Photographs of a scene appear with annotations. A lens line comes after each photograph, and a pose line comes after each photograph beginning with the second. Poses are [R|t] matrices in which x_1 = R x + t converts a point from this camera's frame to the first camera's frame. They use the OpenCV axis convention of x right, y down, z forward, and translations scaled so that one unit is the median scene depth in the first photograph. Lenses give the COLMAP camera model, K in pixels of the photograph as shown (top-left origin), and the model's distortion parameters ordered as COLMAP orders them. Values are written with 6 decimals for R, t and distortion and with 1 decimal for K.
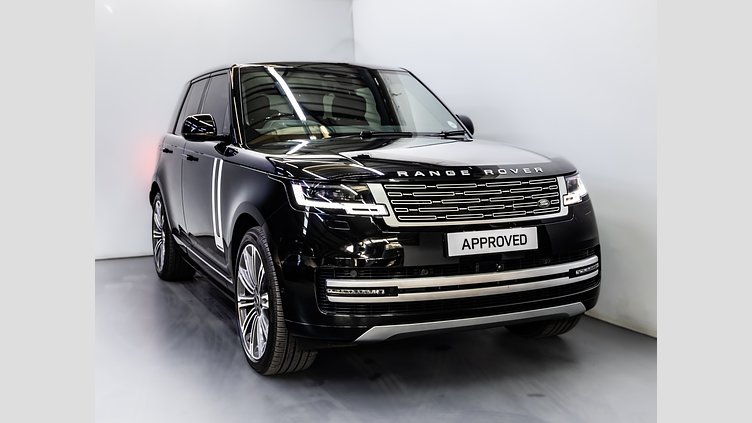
lens RADIAL K [[855.9, 0, 376.0], [0, 855.9, 211.5], [0, 0, 1]] dist [0.010849, 0.003720]
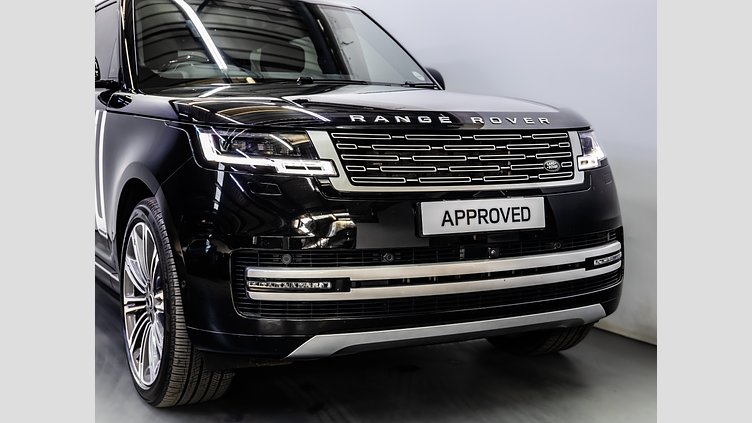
lens RADIAL K [[959.5, 0, 376.0], [0, 959.5, 211.5], [0, 0, 1]] dist [0.040205, 0.030112]
pose [[0.998039, 0.005870, 0.062321, -0.002243], [-0.005103, 0.999909, -0.012455, 0.039442], [-0.062388, 0.012113, 0.997978, 0.199589]]
